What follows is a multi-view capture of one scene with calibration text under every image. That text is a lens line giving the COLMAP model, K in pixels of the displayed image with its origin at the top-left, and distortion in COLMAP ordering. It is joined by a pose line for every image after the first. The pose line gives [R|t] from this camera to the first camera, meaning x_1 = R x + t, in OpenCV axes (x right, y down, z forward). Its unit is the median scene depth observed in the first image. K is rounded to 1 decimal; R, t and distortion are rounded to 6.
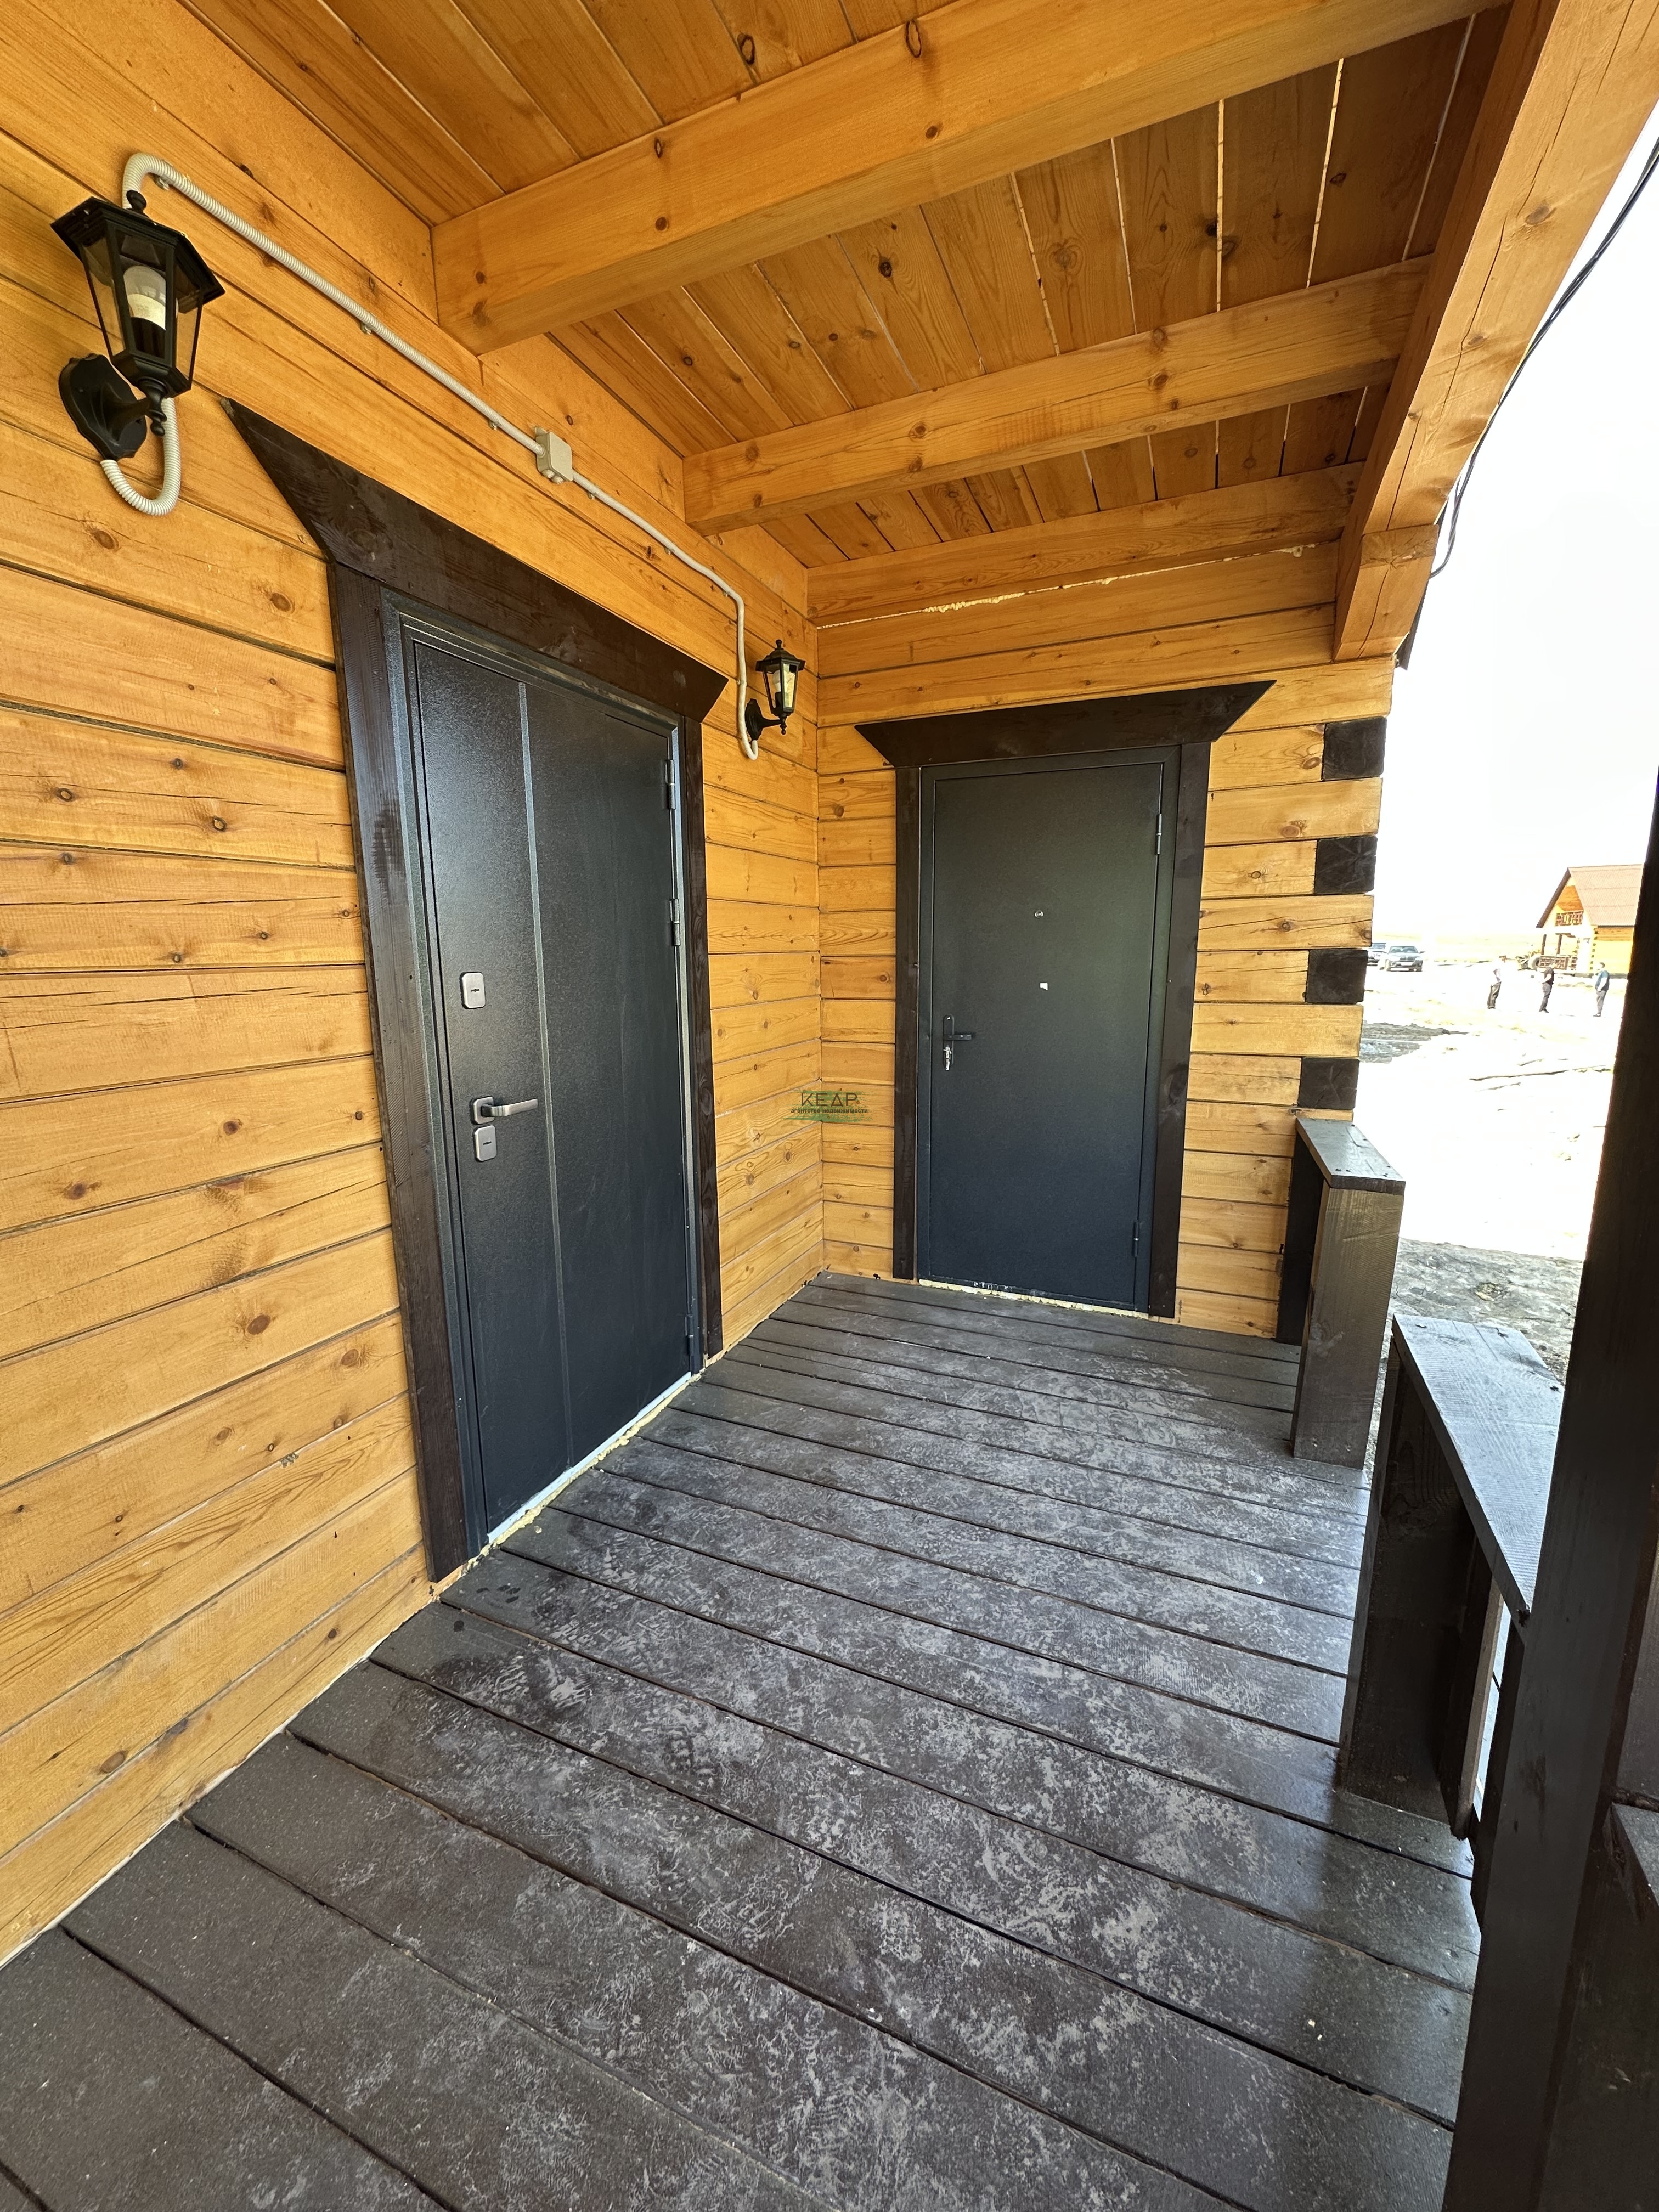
lens RADIAL K [[893.0, 0, 830.1], [0, 893.0, 1114.6], [0, 0, 1]] dist [-0.003209, 0.000411]
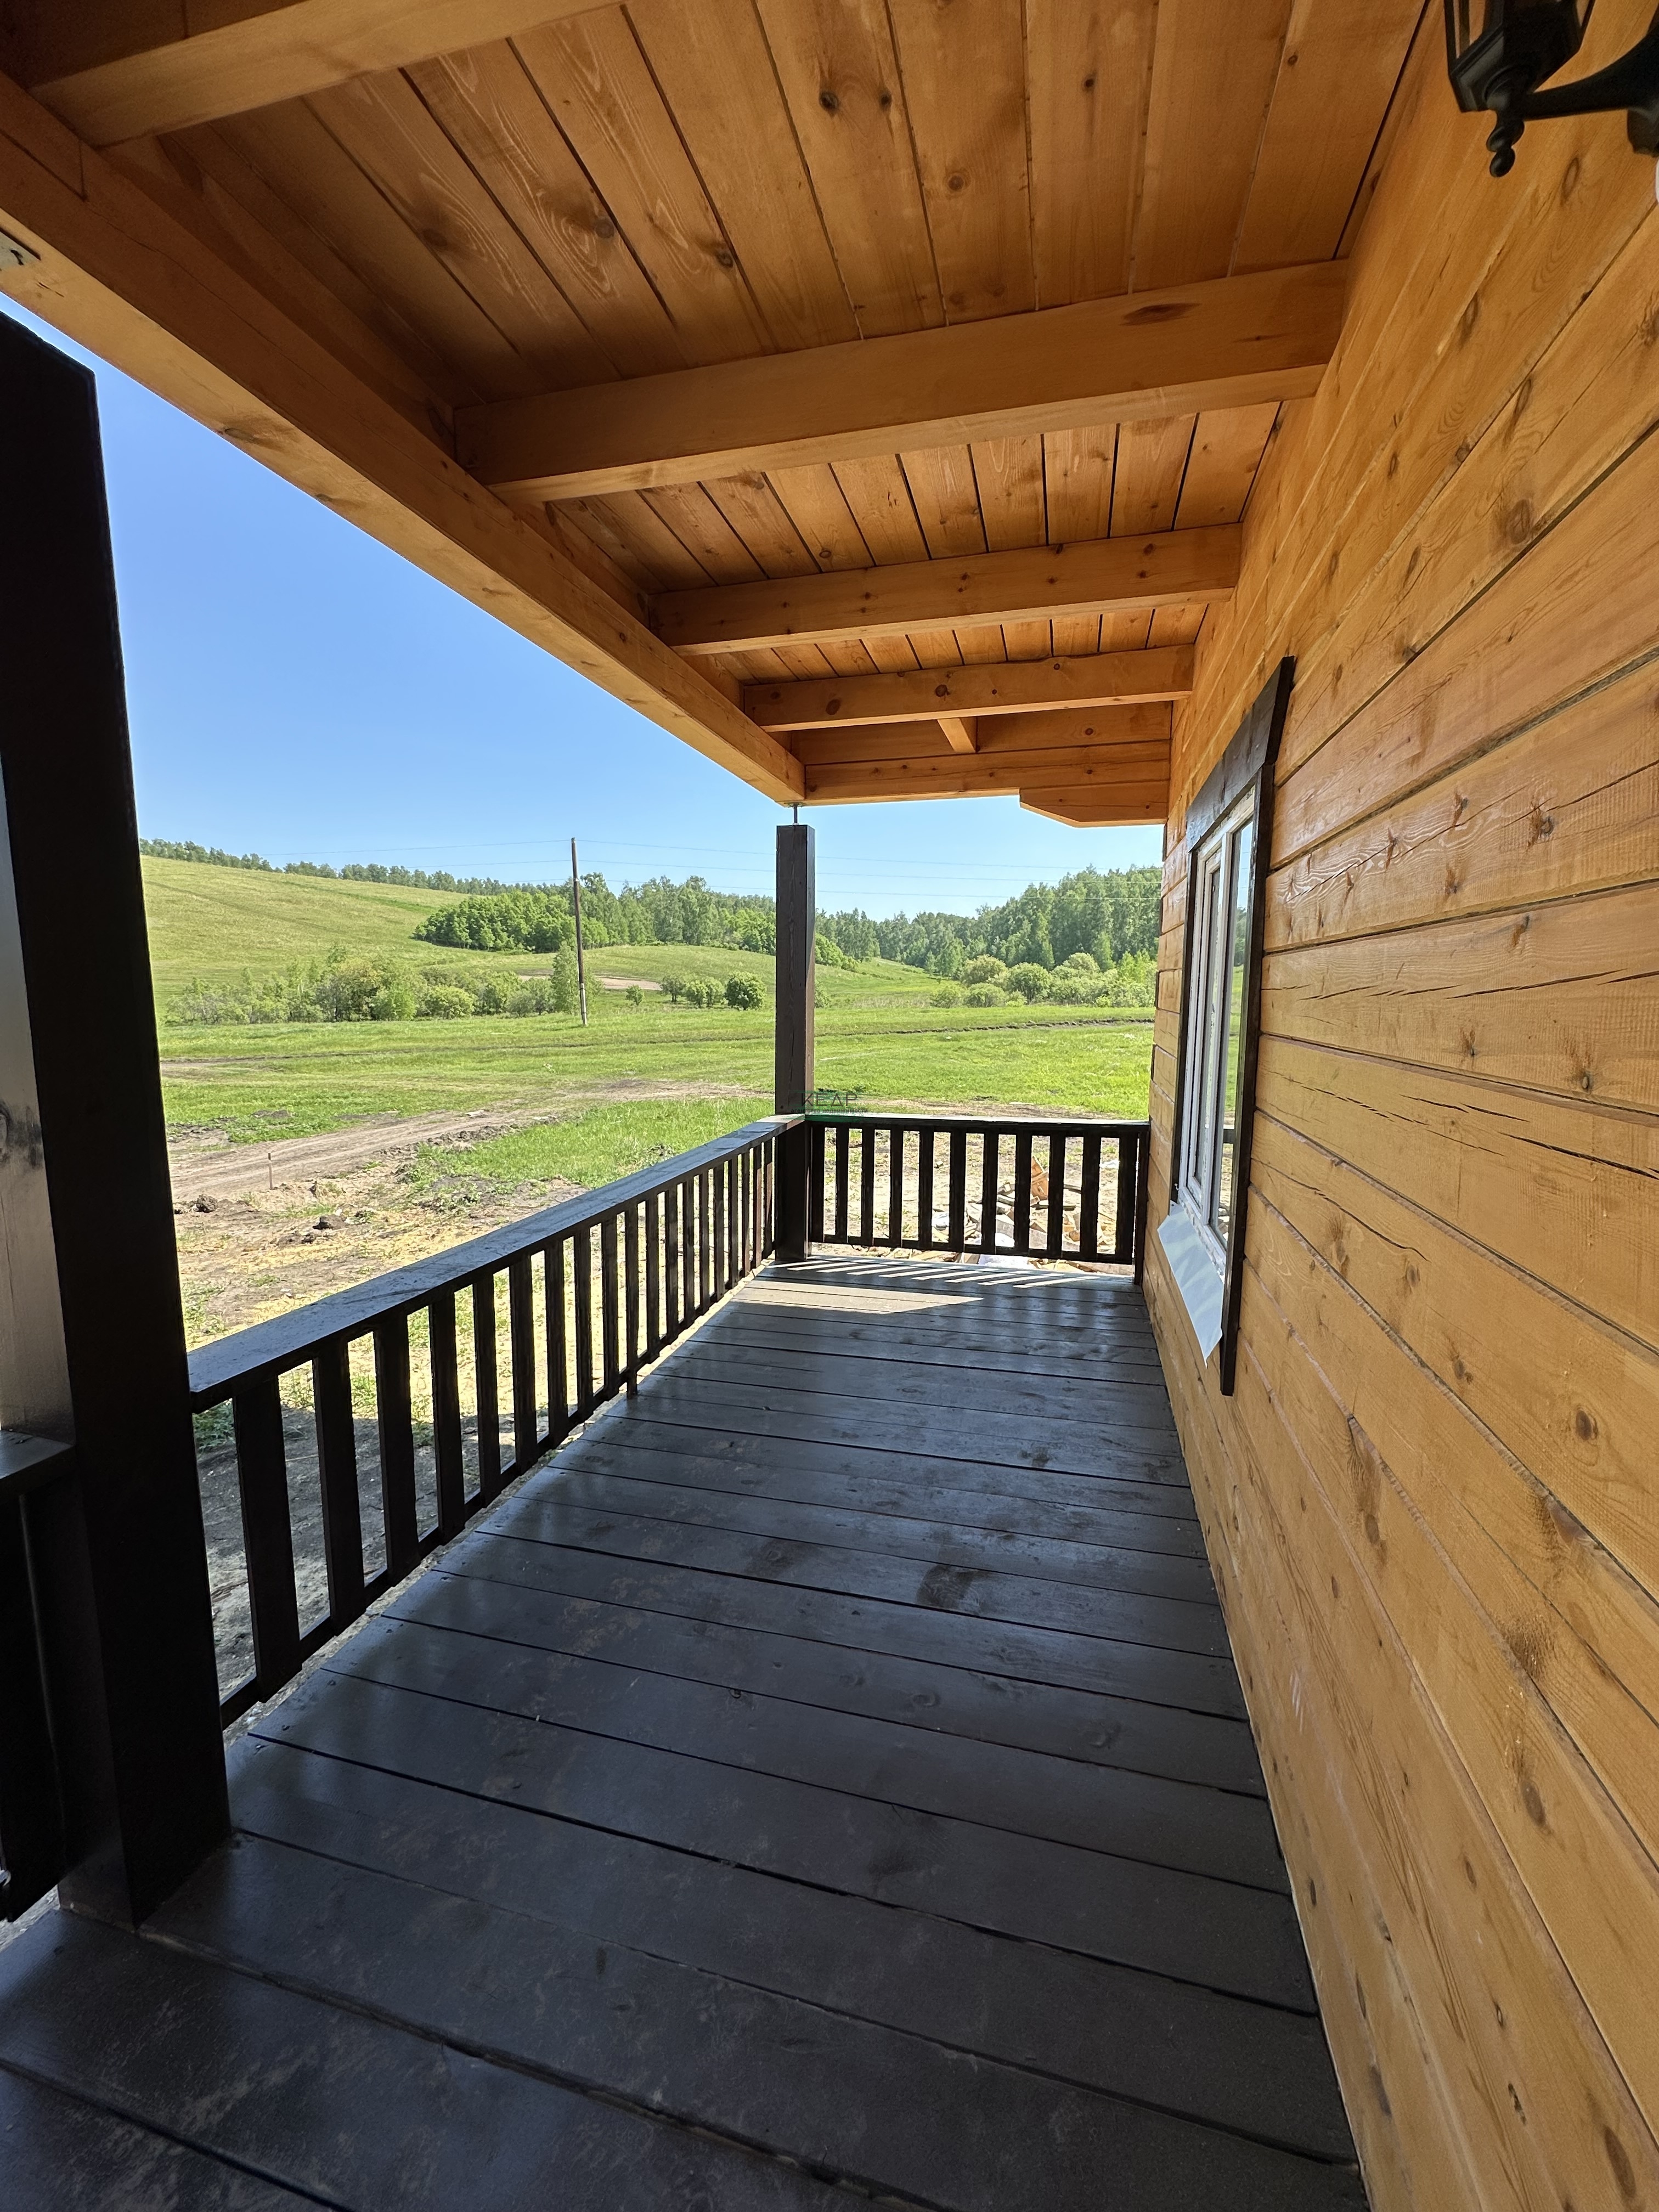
lens RADIAL K [[893.0, 0, 819.2], [0, 893.0, 1106.7], [0, 0, 1]] dist [-0.003209, 0.000411]
pose [[-0.991699, 0.023097, -0.126489, -0.179006], [-0.017304, 0.950812, 0.309285, -0.272479], [0.127410, 0.308906, -0.942520, 1.240600]]
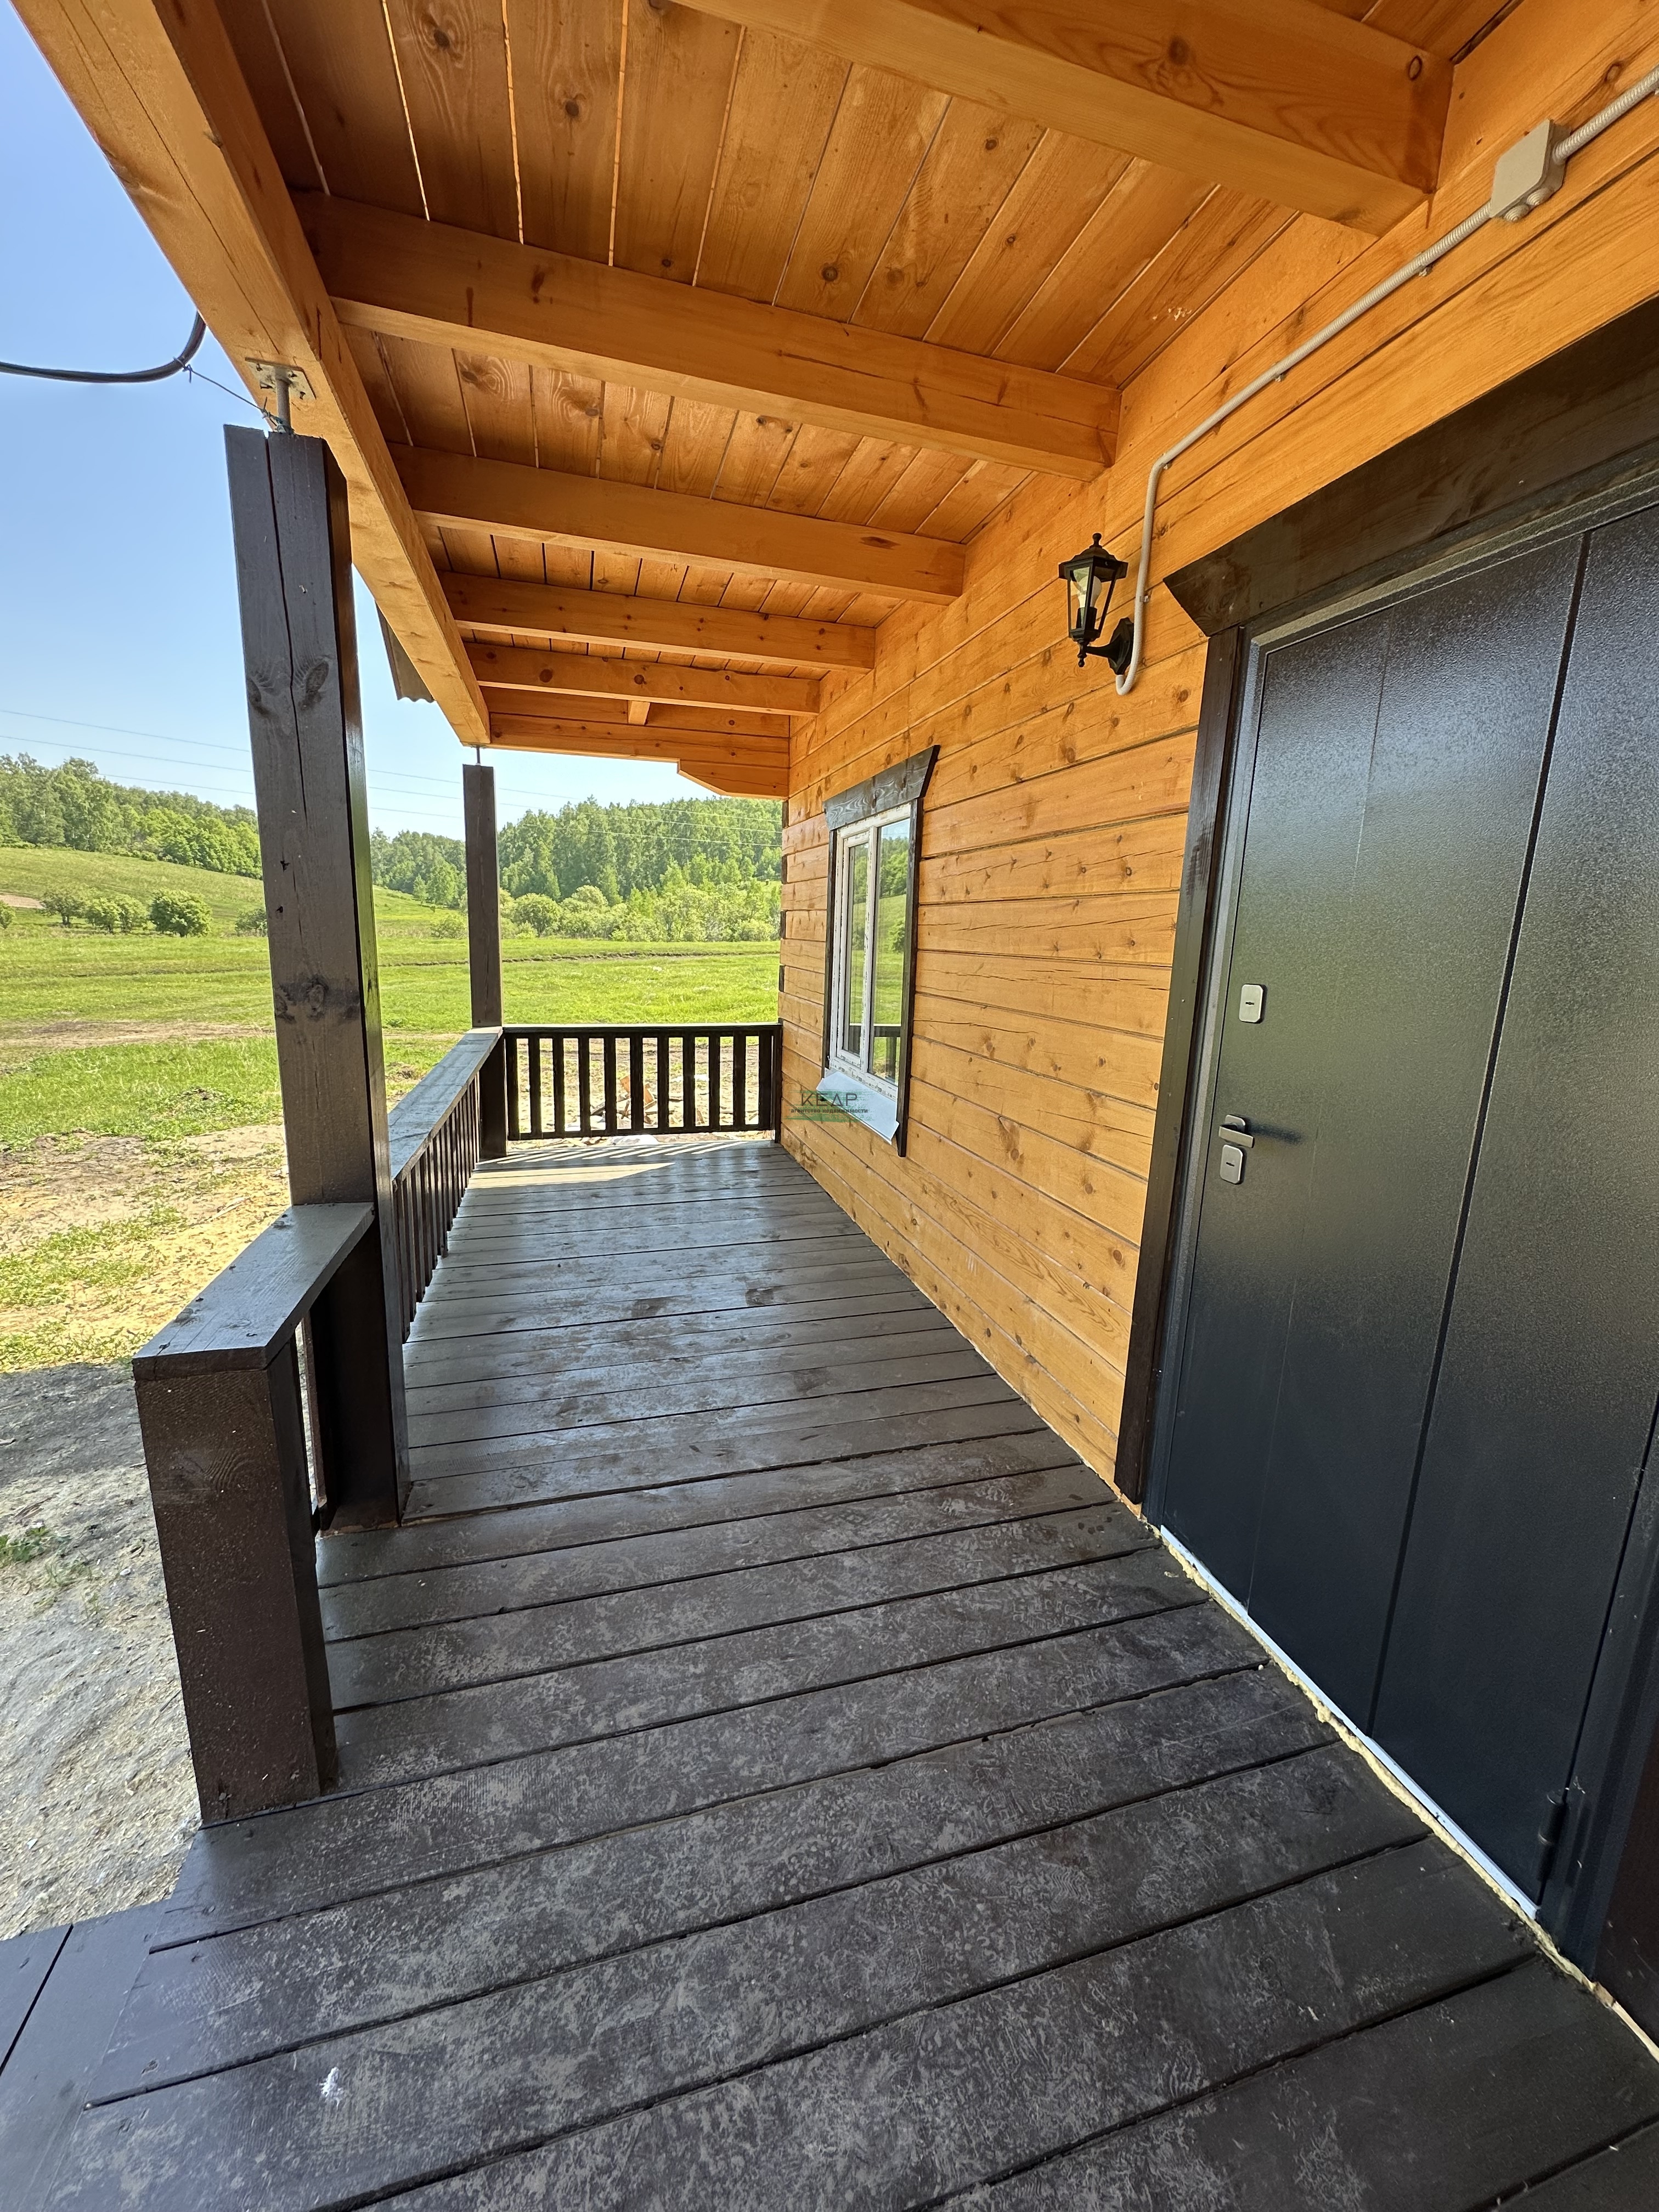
lens RADIAL K [[893.0, 0, 830.0], [0, 893.0, 1108.9], [0, 0, 1]] dist [-0.003209, 0.000411]
pose [[-0.782099, 0.107169, -0.613869, 0.640971], [-0.136900, 0.931485, 0.337036, -0.348227], [0.607930, 0.347635, -0.713842, 1.717539]]
